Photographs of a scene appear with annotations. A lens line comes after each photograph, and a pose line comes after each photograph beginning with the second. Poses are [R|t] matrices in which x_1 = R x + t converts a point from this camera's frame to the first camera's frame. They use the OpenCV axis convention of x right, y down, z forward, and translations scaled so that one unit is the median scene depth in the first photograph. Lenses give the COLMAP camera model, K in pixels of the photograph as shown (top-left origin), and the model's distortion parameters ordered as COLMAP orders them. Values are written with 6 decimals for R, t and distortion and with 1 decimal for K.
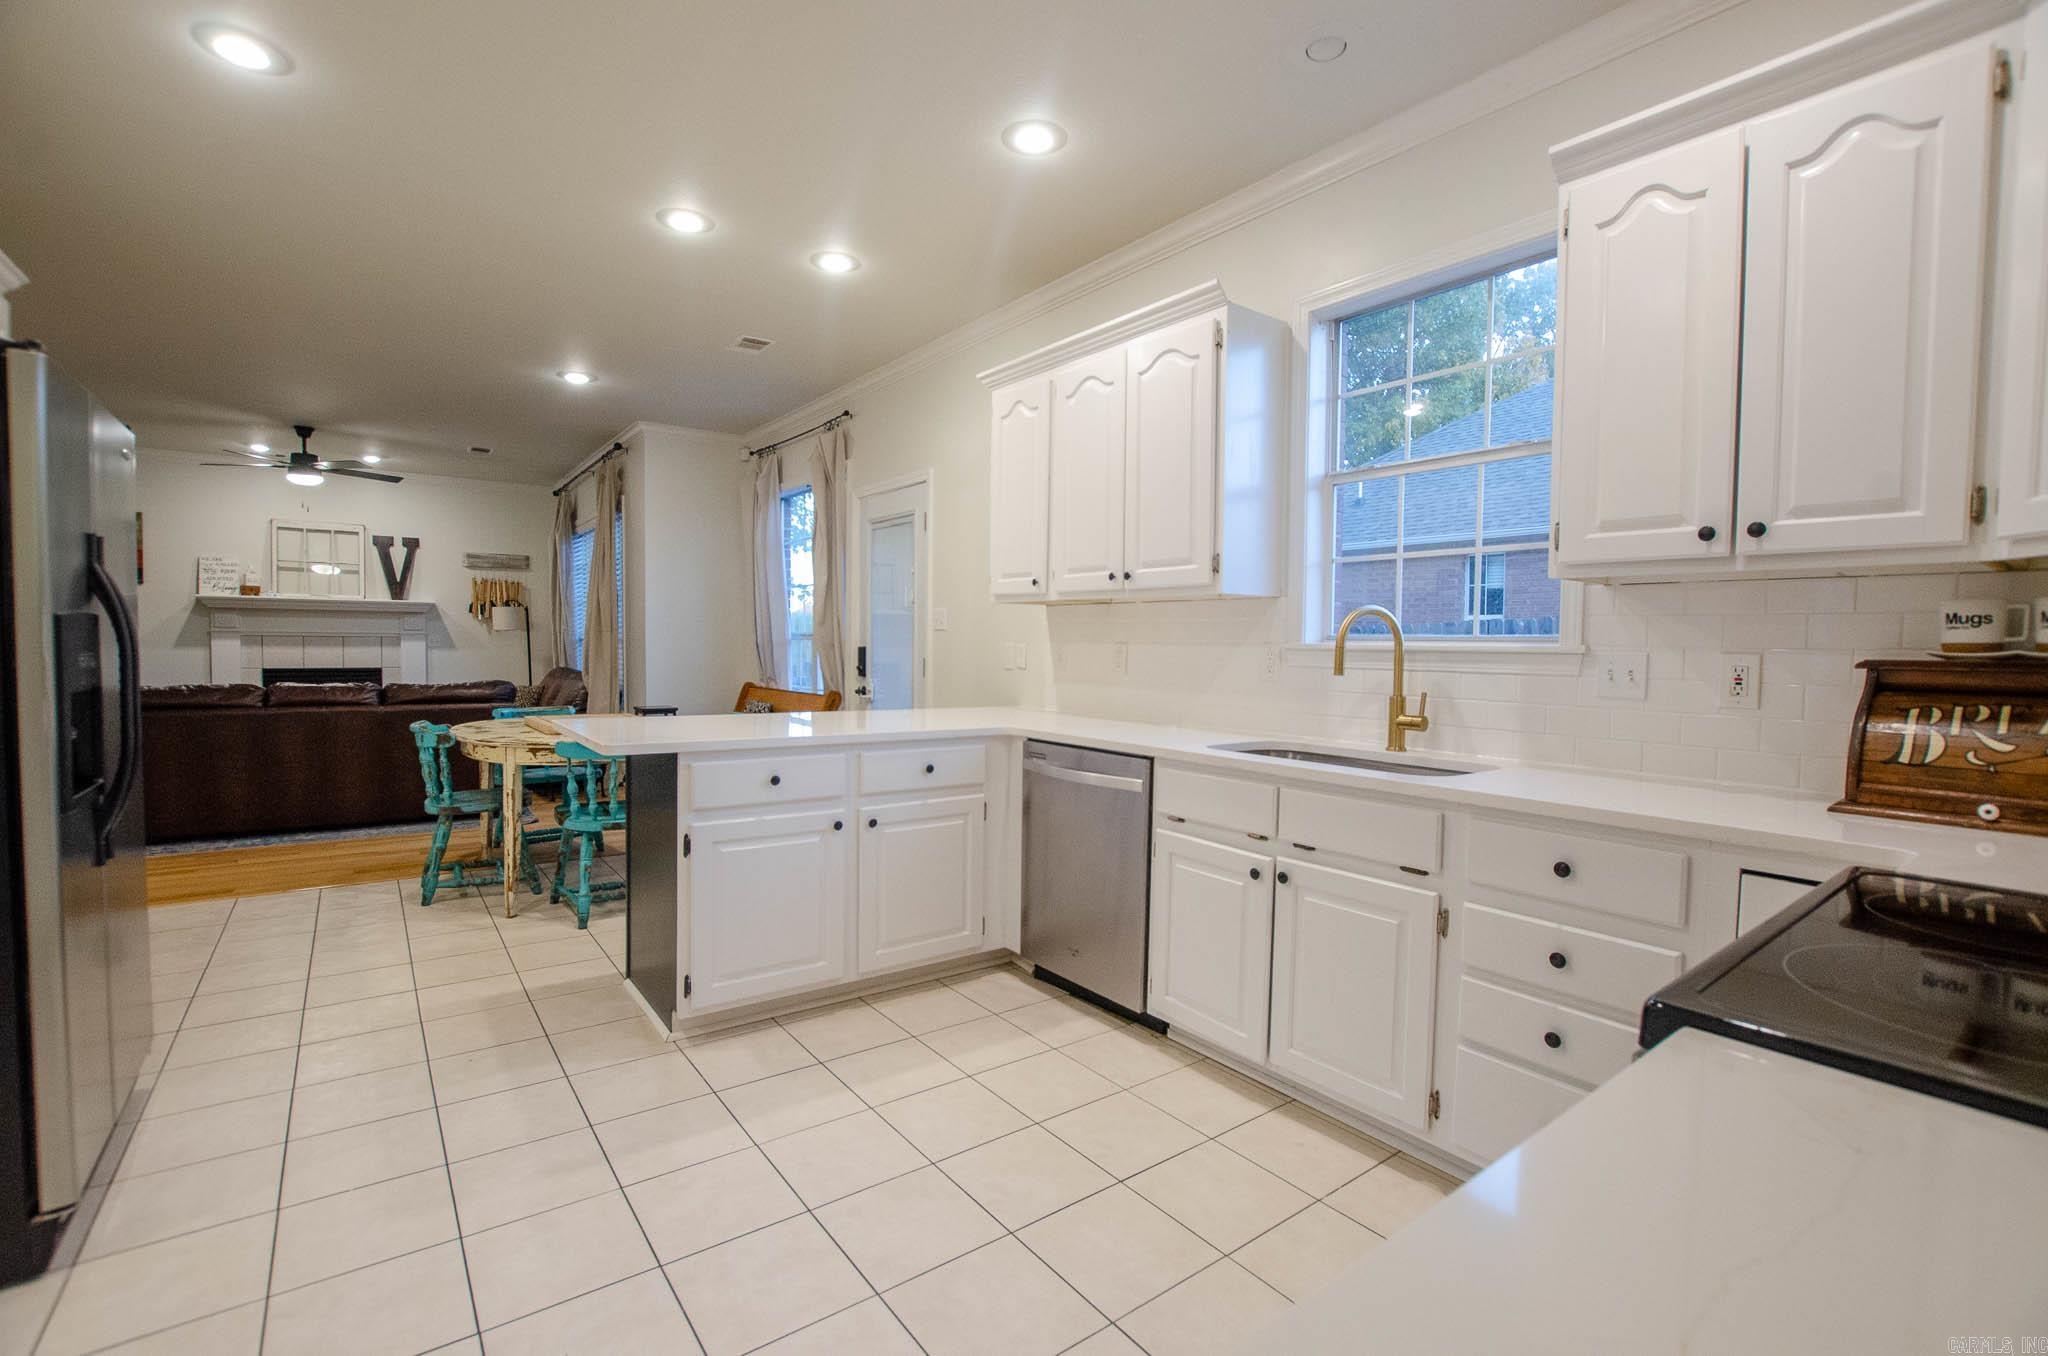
lens RADIAL K [[914.7, 0, 1024.0], [0, 914.7, 678.0], [0, 0, 1]] dist [-0.028864, 0.005471]
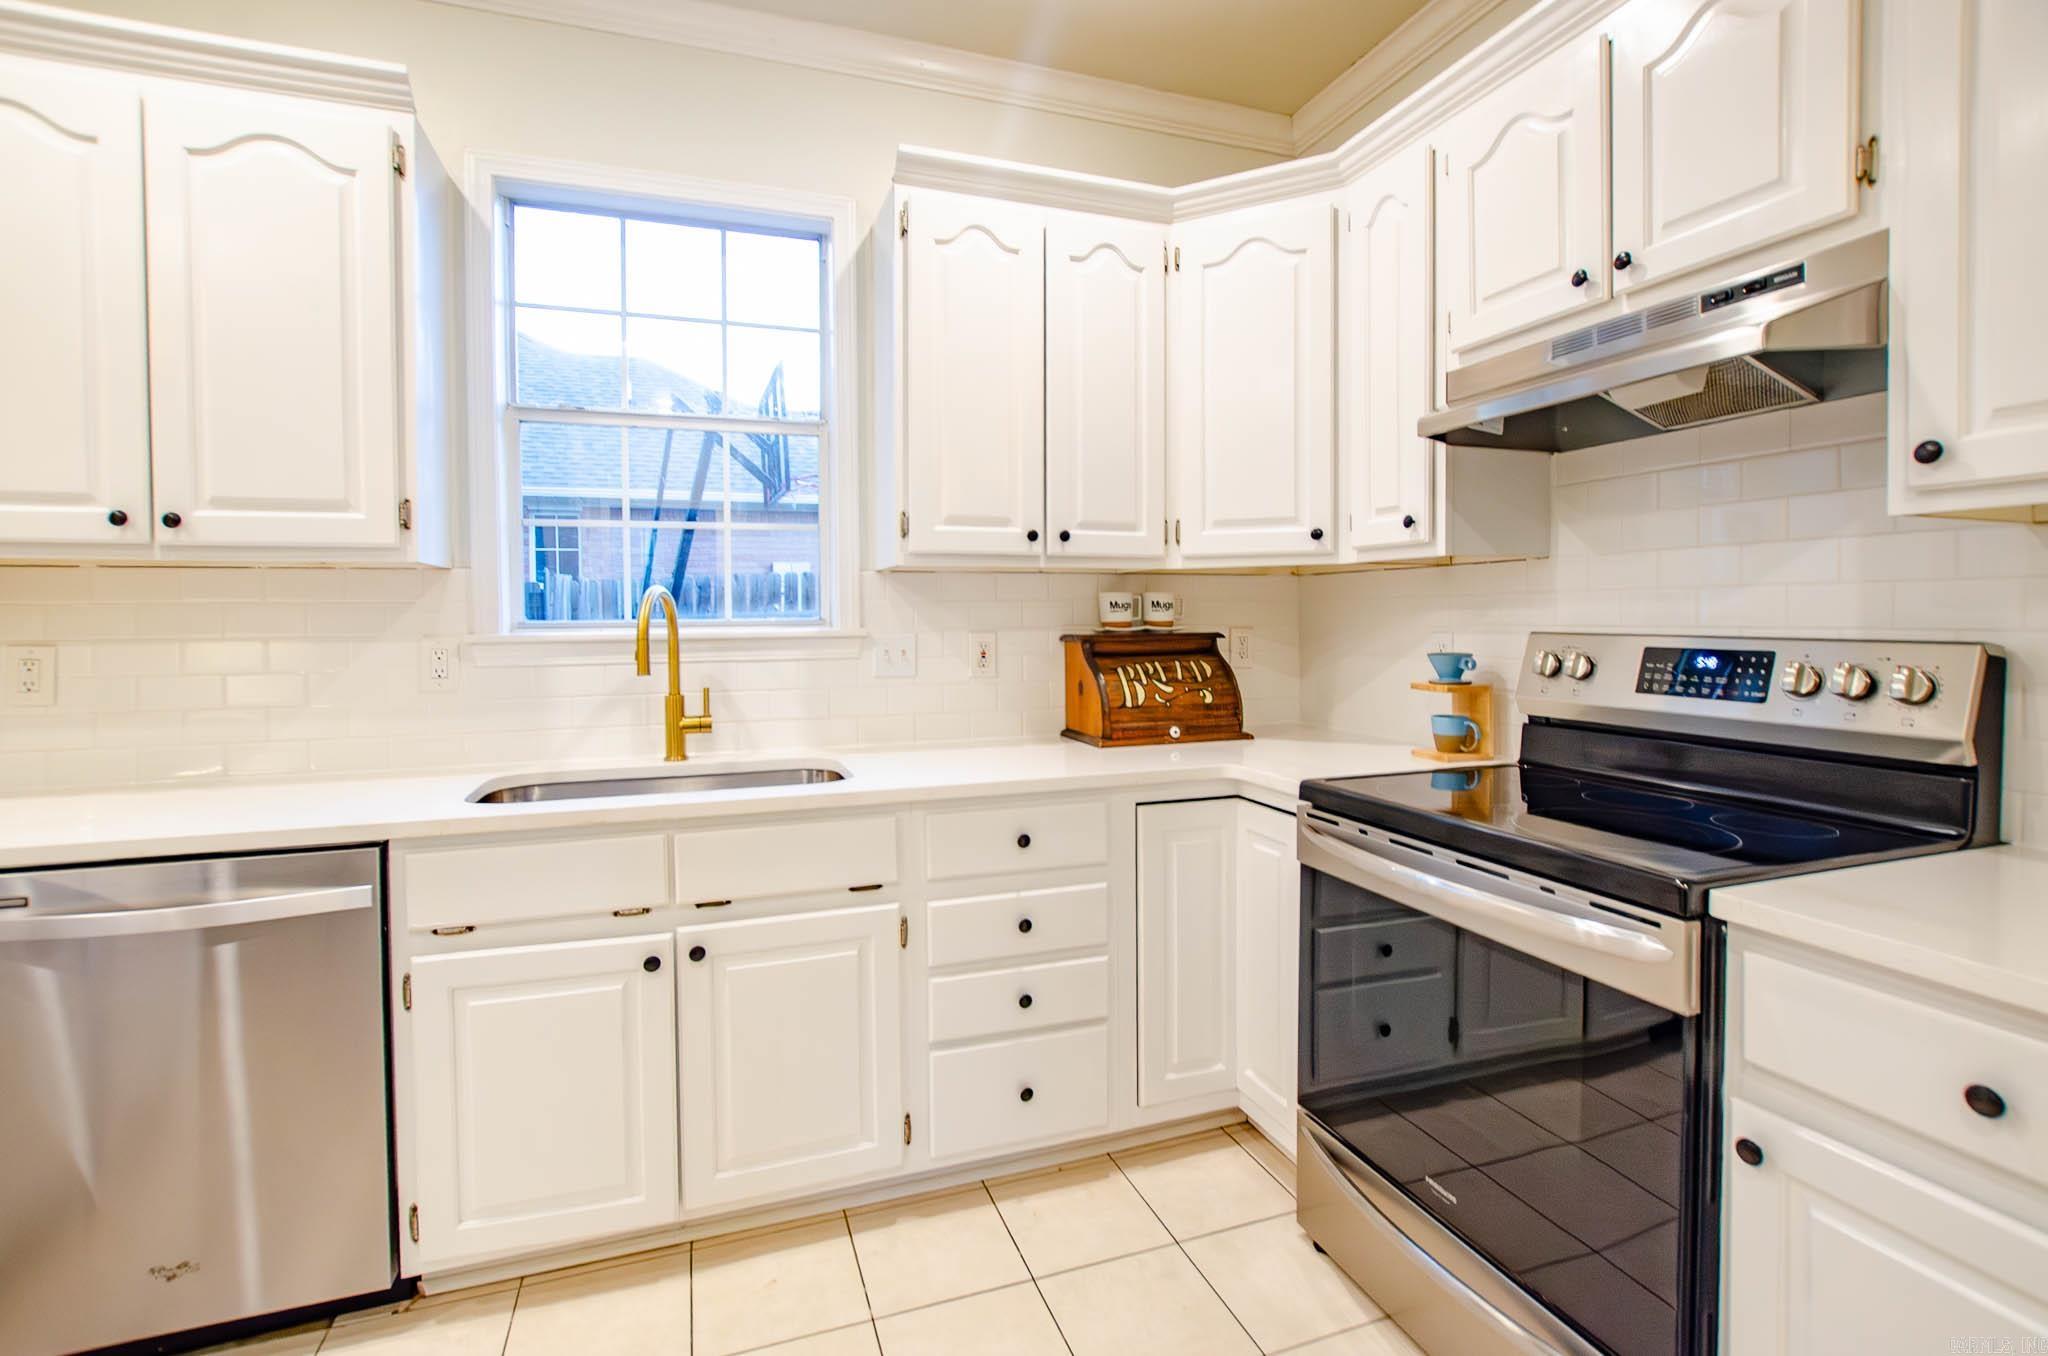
lens RADIAL K [[924.5, 0, 1027.9], [0, 924.5, 631.7], [0, 0, 1]] dist [-0.013962, 0.000718]
pose [[0.301563, -0.034274, 0.952830, -0.217154], [0.049019, 0.998589, 0.020406, -0.028985], [-0.952185, 0.040553, 0.302817, 0.320411]]
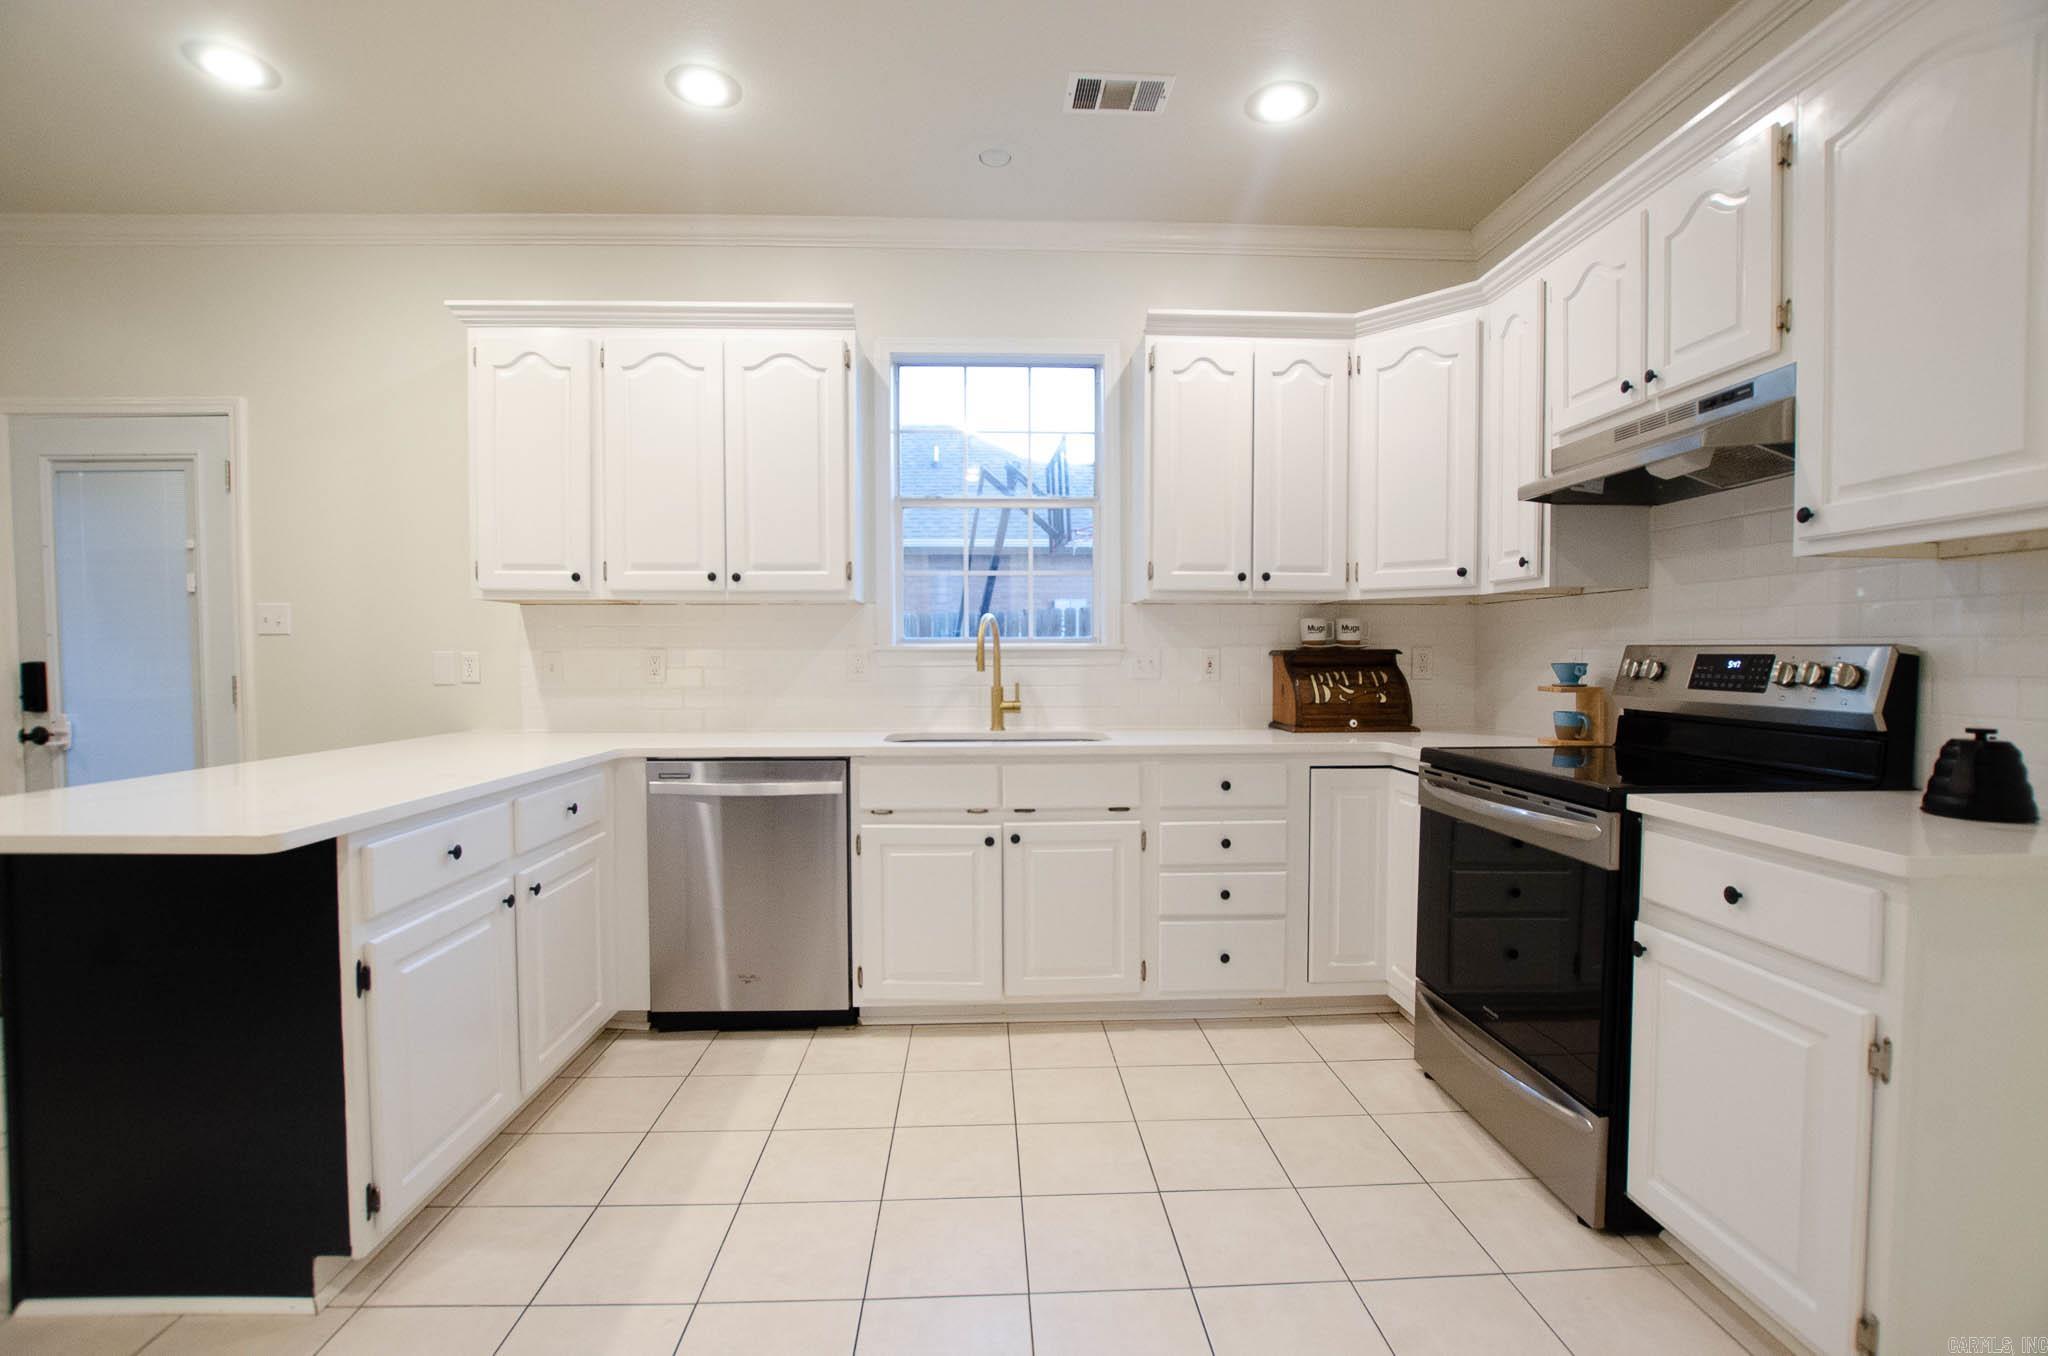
lens RADIAL K [[900.0, 0, 1037.9], [0, 900.0, 680.4], [0, 0, 1]] dist [-0.022338, 0.000318]
pose [[0.557704, -0.041585, 0.828998, -0.432723], [0.042650, 0.998861, 0.021413, -0.009654], [-0.828944, 0.023414, 0.558842, 0.191835]]
